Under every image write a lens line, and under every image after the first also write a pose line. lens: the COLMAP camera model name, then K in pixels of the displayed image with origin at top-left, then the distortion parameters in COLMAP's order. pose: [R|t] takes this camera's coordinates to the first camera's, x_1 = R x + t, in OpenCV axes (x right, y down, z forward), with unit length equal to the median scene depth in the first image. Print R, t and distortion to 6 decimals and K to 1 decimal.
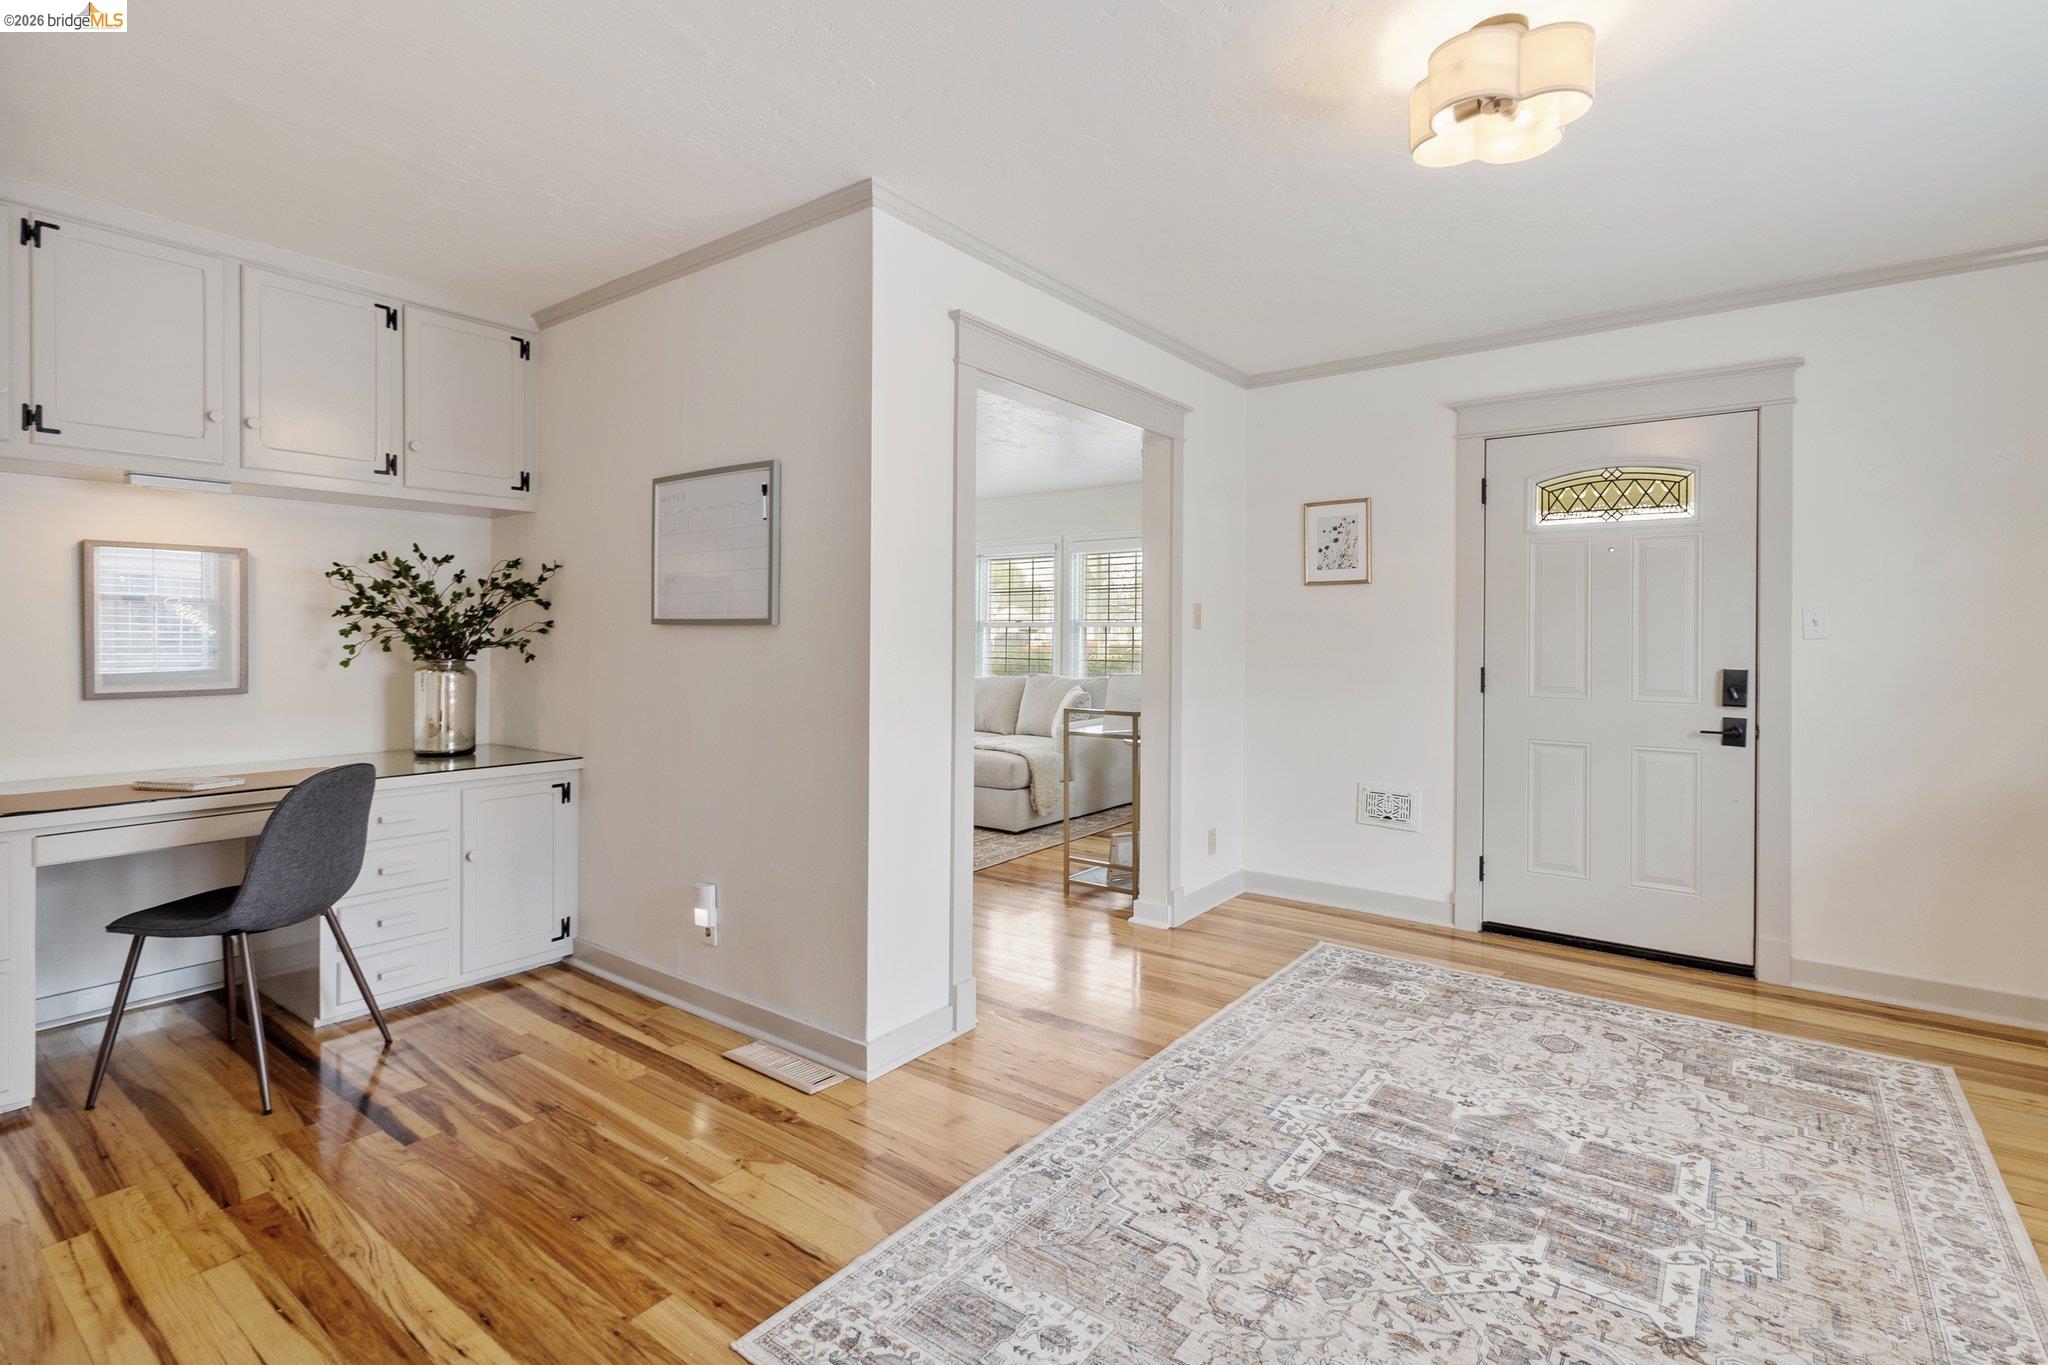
lens RADIAL K [[957.0, 0, 1033.6], [0, 957.0, 637.7], [0, 0, 1]] dist [-0.000495, 0.001512]
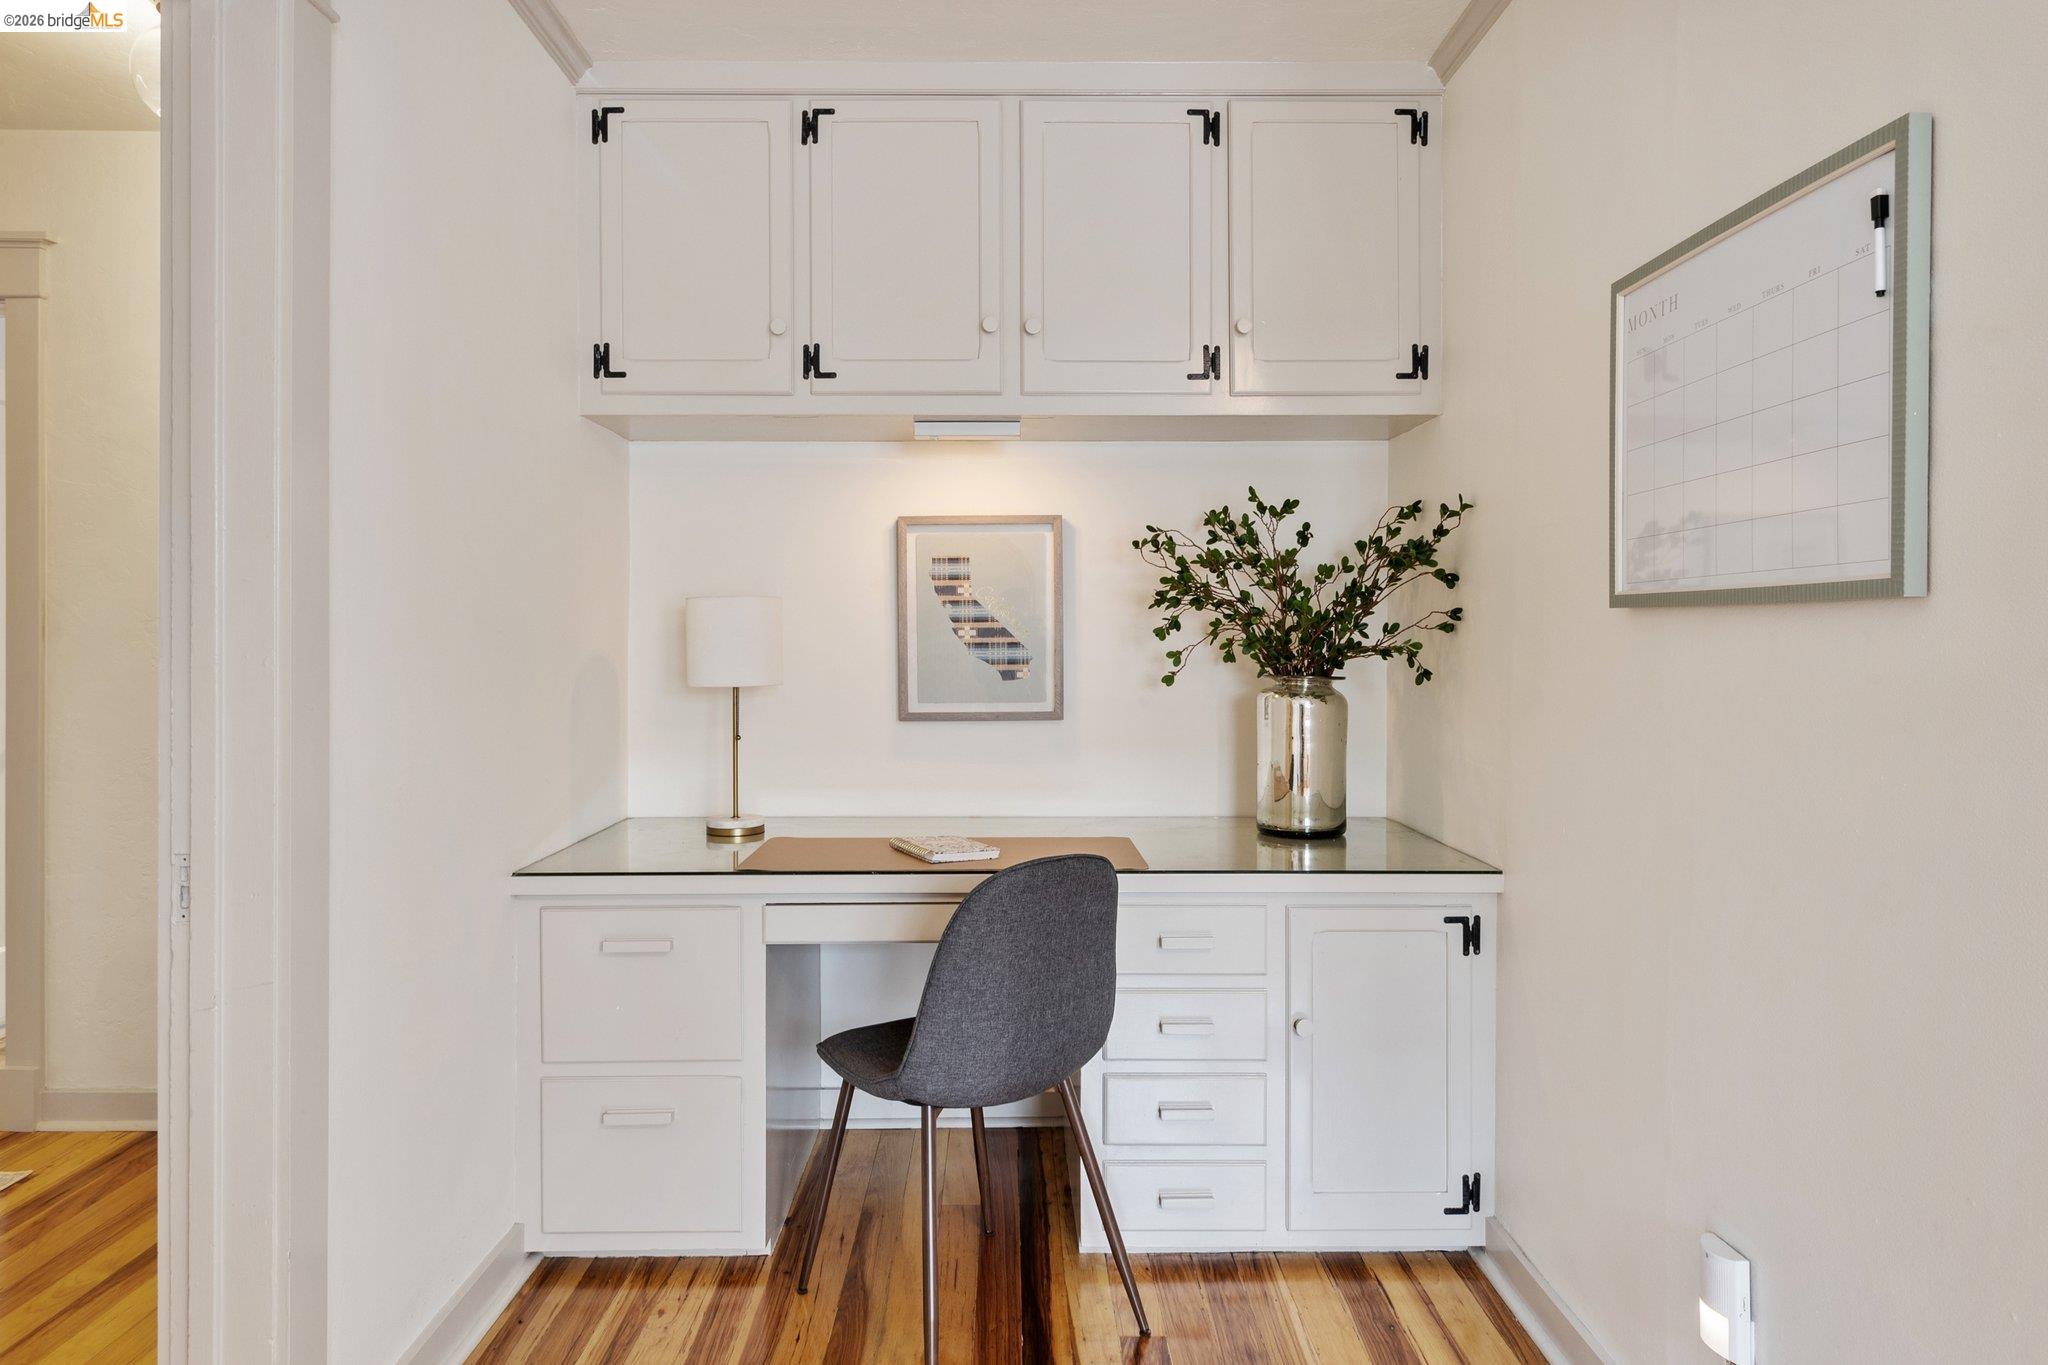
lens RADIAL K [[1281.9, 0, 1014.4], [0, 1281.9, 643.8], [0, 0, 1]] dist [-0.003508, -0.003164]
pose [[0.604626, -0.002007, -0.796507, -0.192436], [0.002286, 0.999997, -0.000785, 0.006234], [0.796507, -0.001346, 0.604628, 0.892620]]
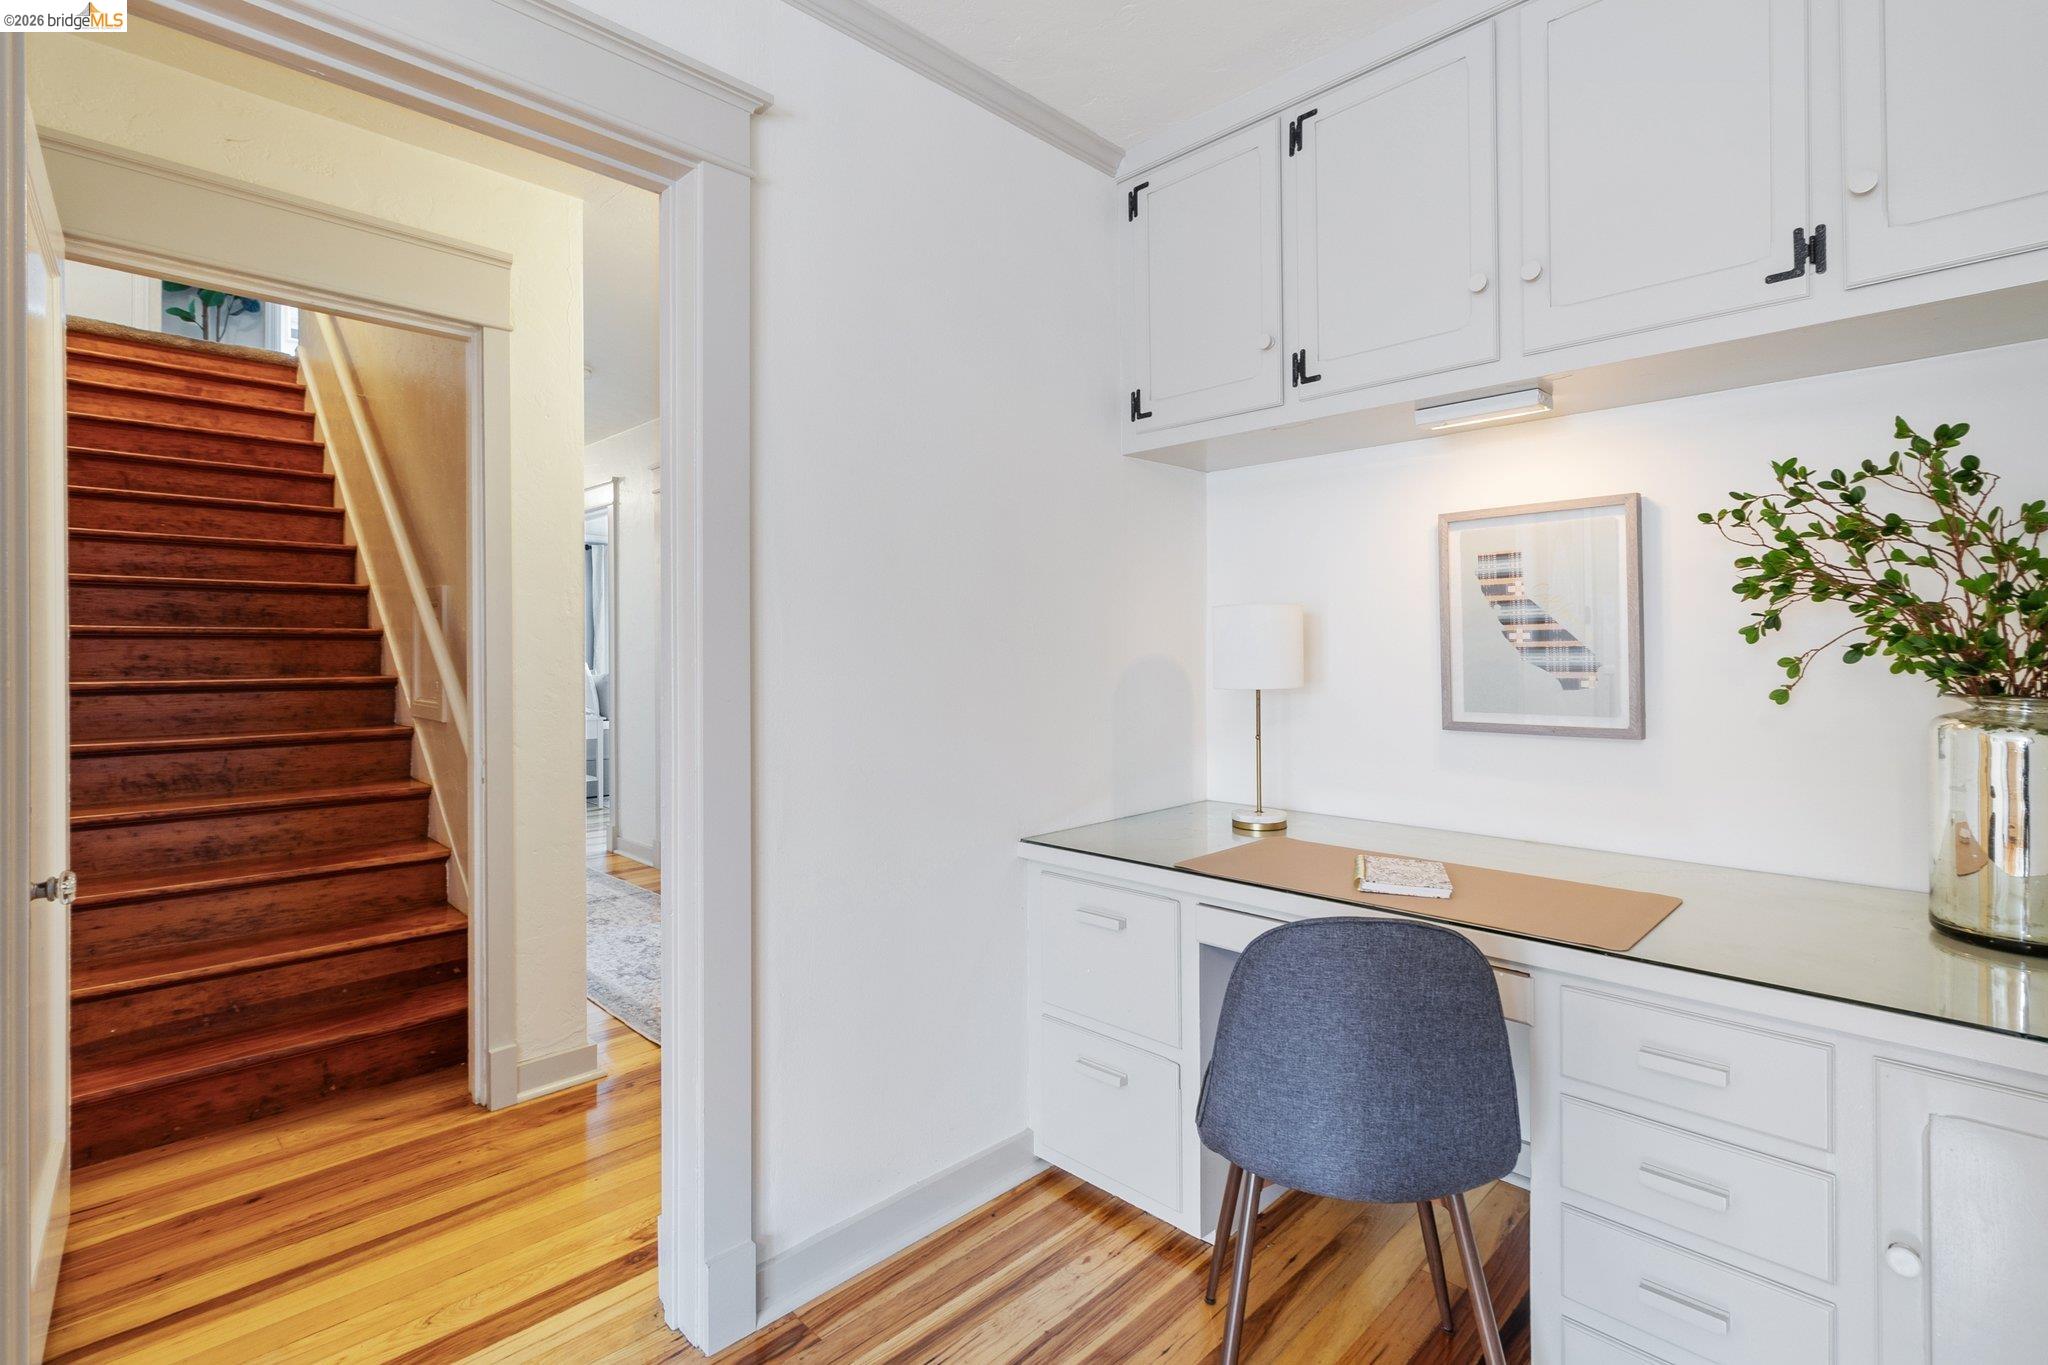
lens RADIAL K [[957.0, 0, 1027.6], [0, 957.0, 644.9], [0, 0, 1]] dist [-0.000495, 0.001512]
pose [[-0.147224, -0.004844, -0.989091, -0.415482], [0.004795, 0.999973, -0.005611, 0.003738], [0.989092, -0.005569, -0.147197, 1.607163]]
